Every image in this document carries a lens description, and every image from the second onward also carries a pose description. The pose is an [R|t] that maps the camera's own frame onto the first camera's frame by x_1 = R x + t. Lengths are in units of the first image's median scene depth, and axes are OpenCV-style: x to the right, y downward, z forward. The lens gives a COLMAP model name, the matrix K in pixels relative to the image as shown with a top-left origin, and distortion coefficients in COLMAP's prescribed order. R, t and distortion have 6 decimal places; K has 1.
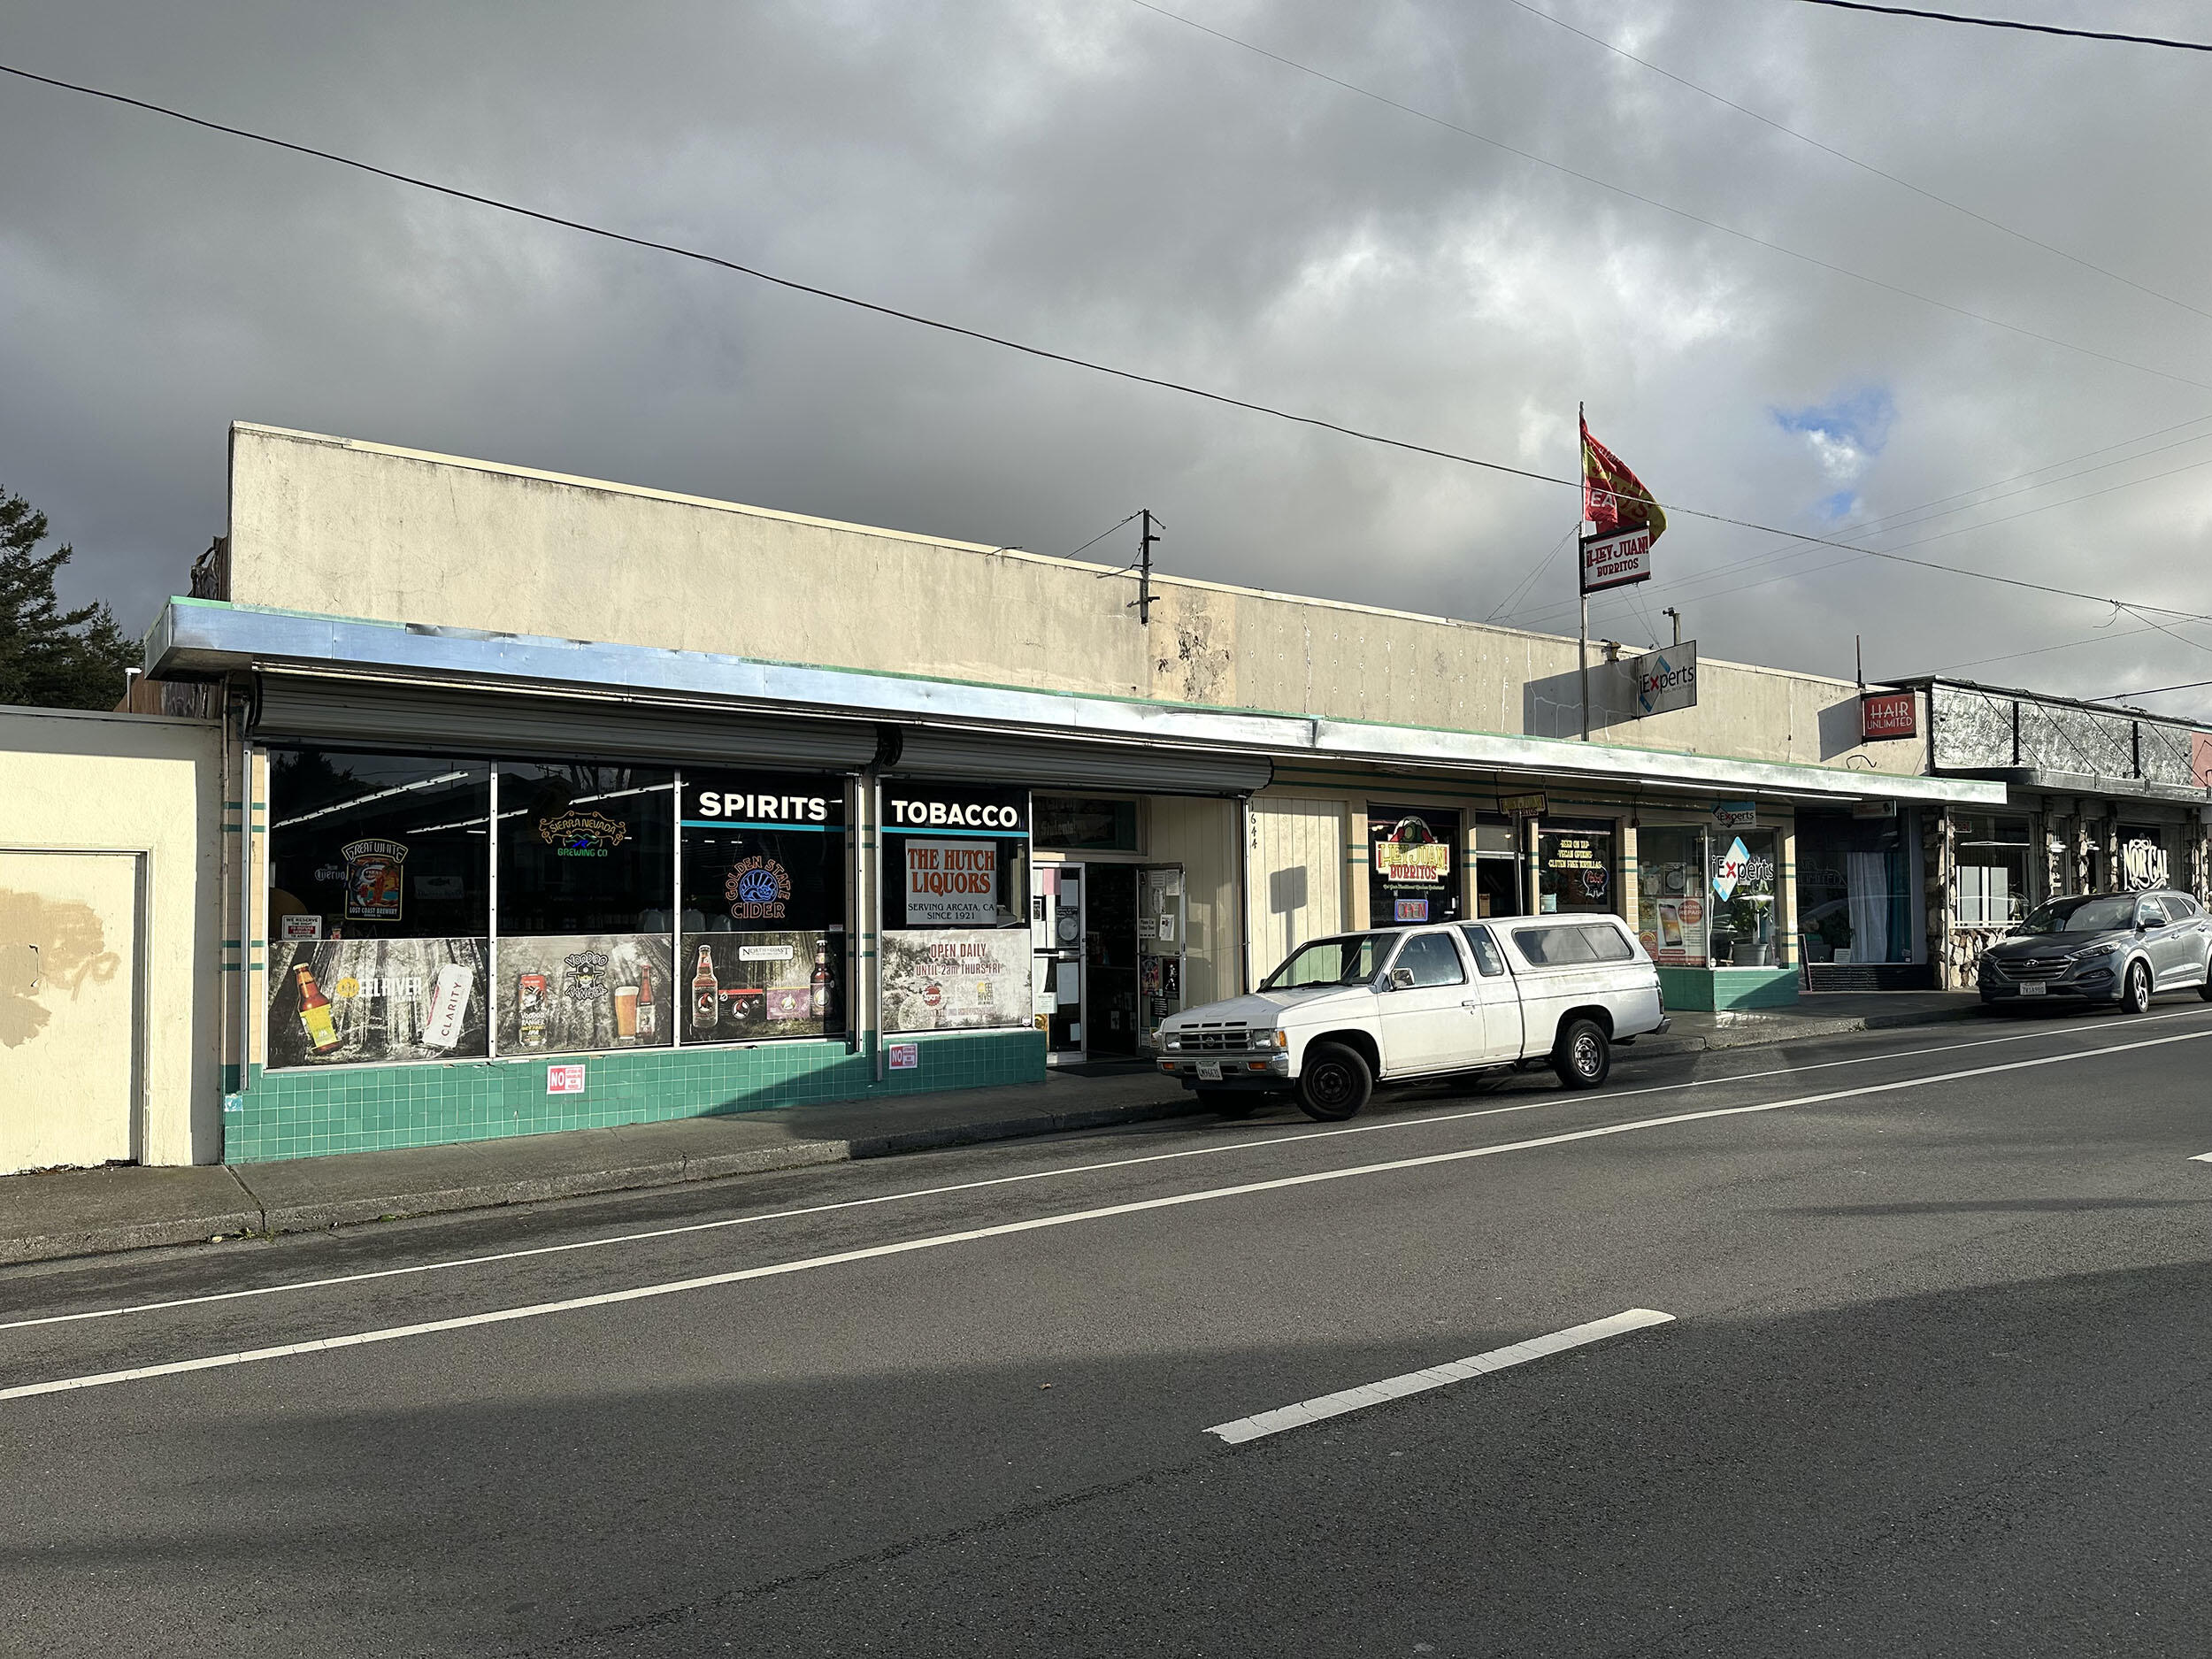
lens RADIAL K [[1561.2, 0, 1106.9], [0, 1561.2, 832.8], [0, 0, 1]] dist [0.064349, 0.000538]
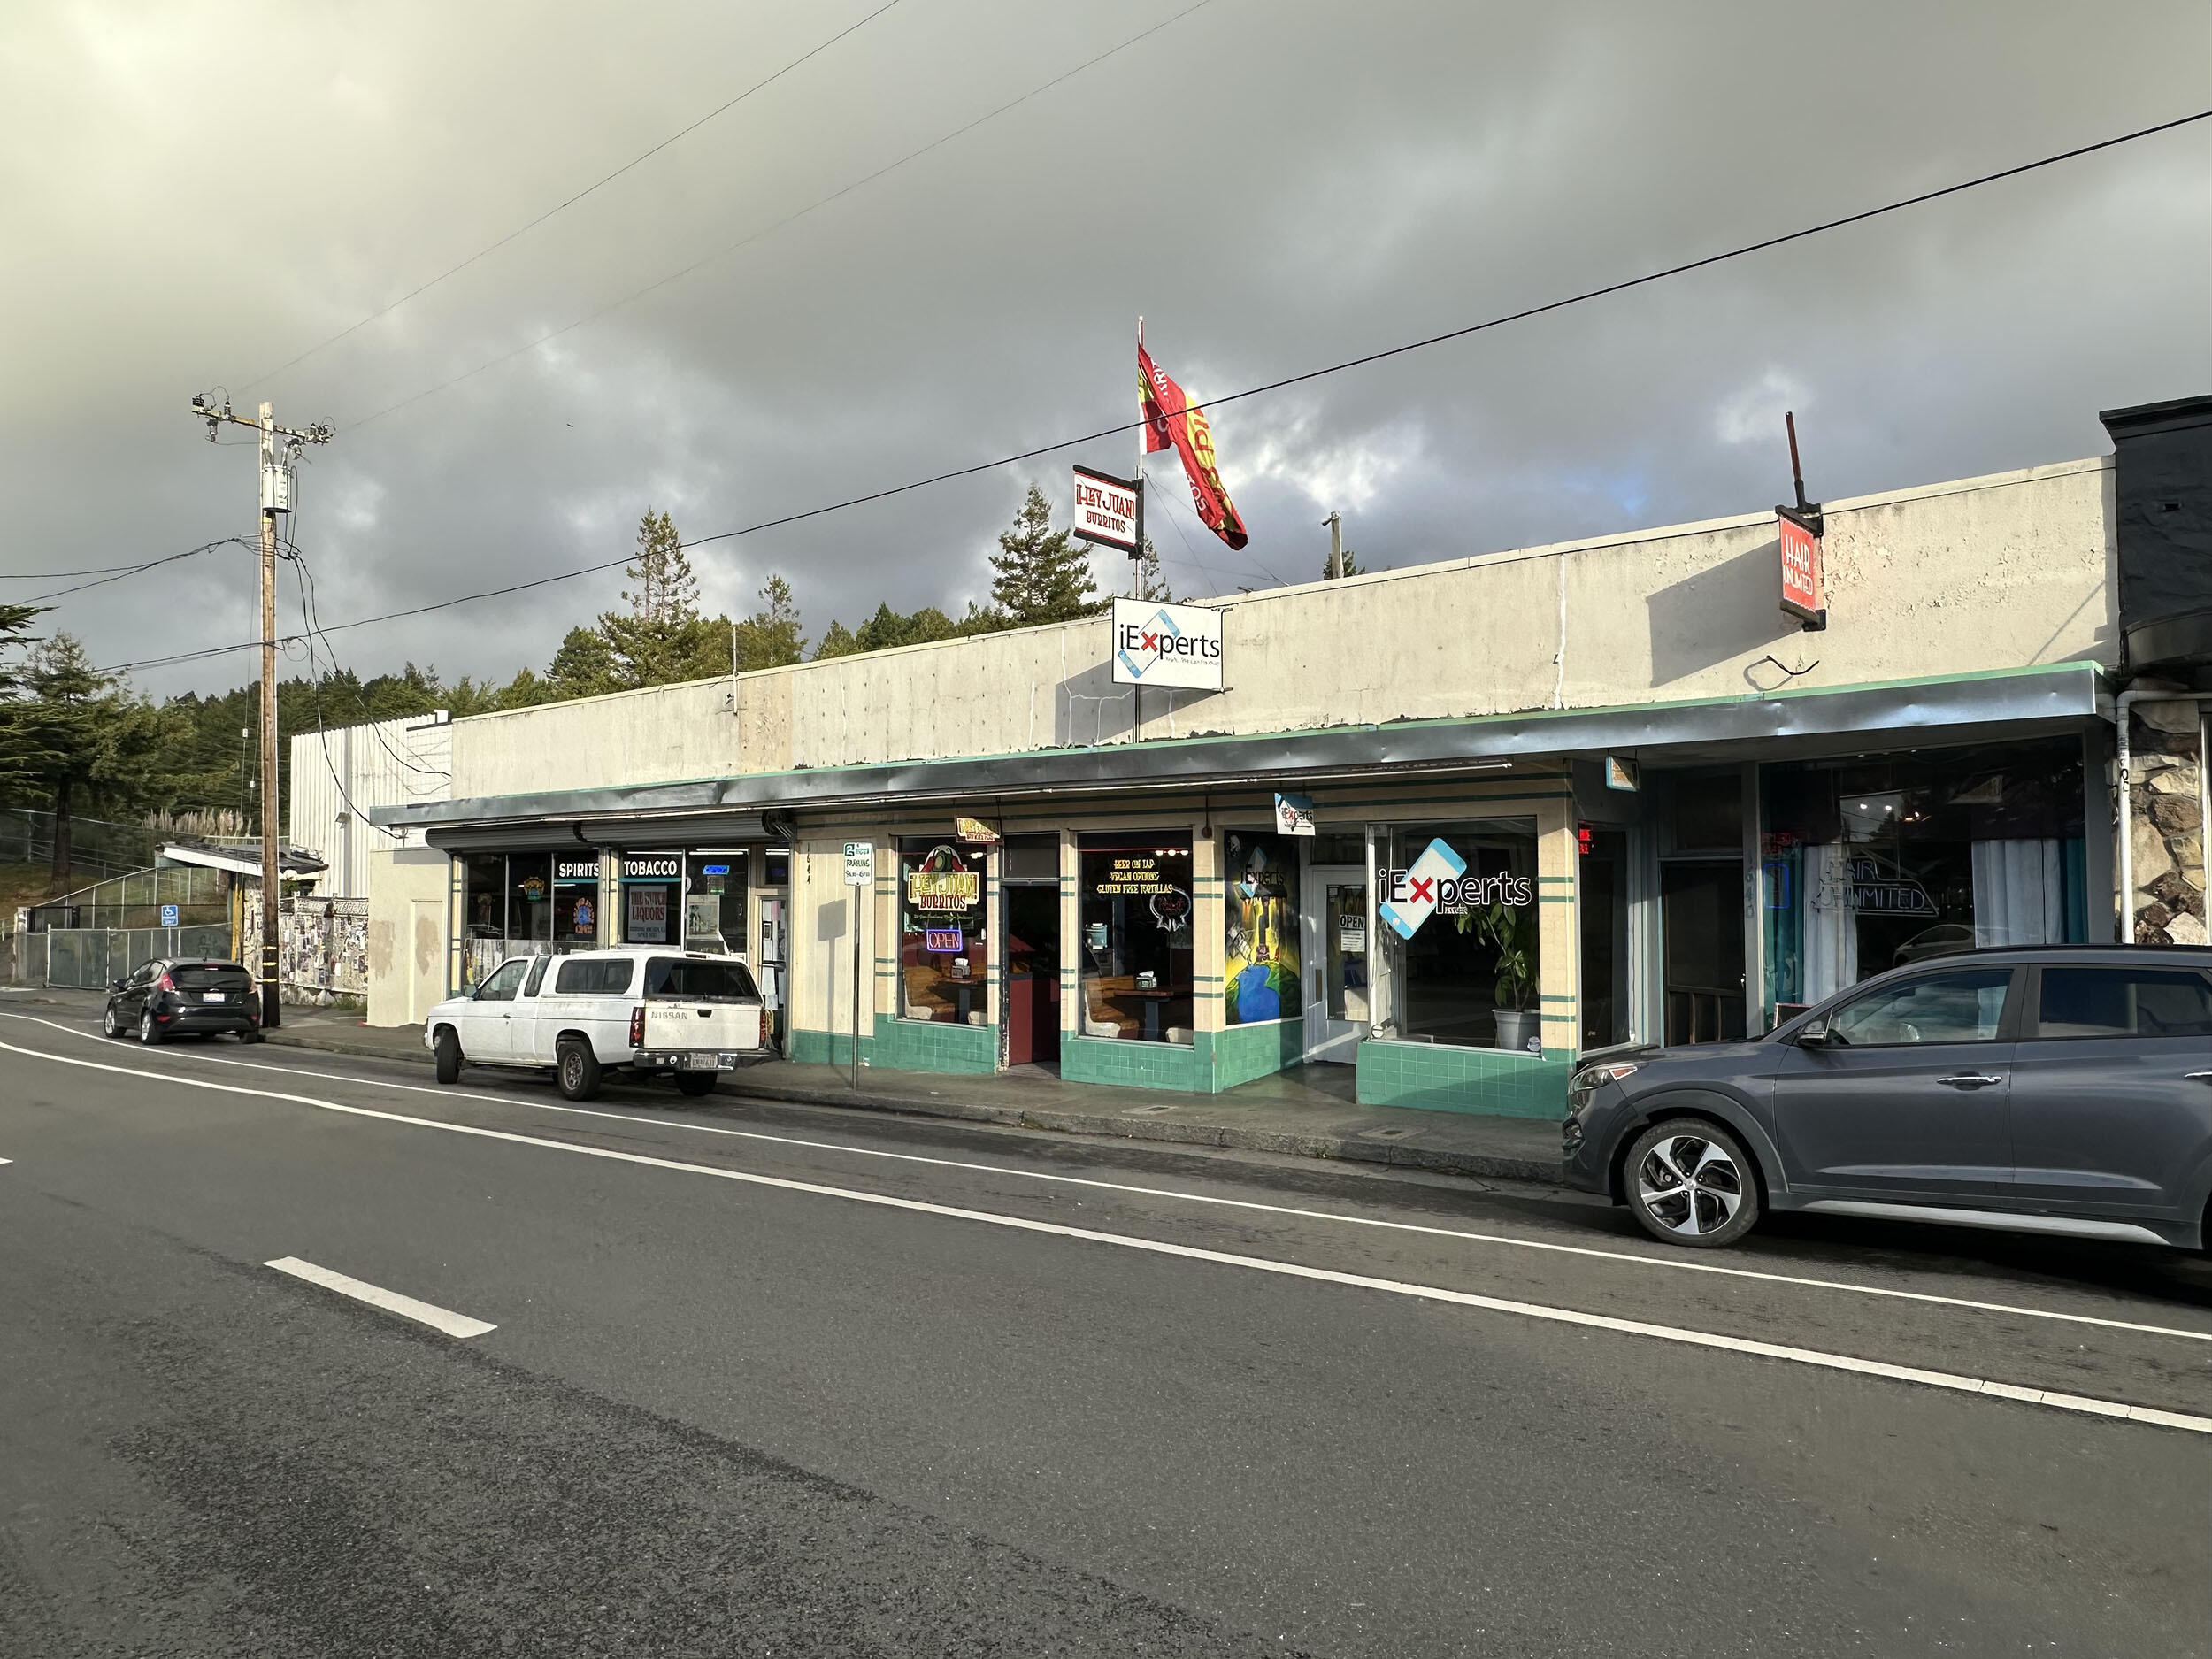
lens RADIAL K [[1476.8, 0, 1107.3], [0, 1476.8, 829.7], [0, 0, 1]] dist [-0.008106, -0.000434]
pose [[0.241537, -0.039400, -0.969591, 1.137813], [0.051610, 0.998283, -0.027710, 0.010907], [0.969018, -0.043348, 0.243156, 0.878648]]
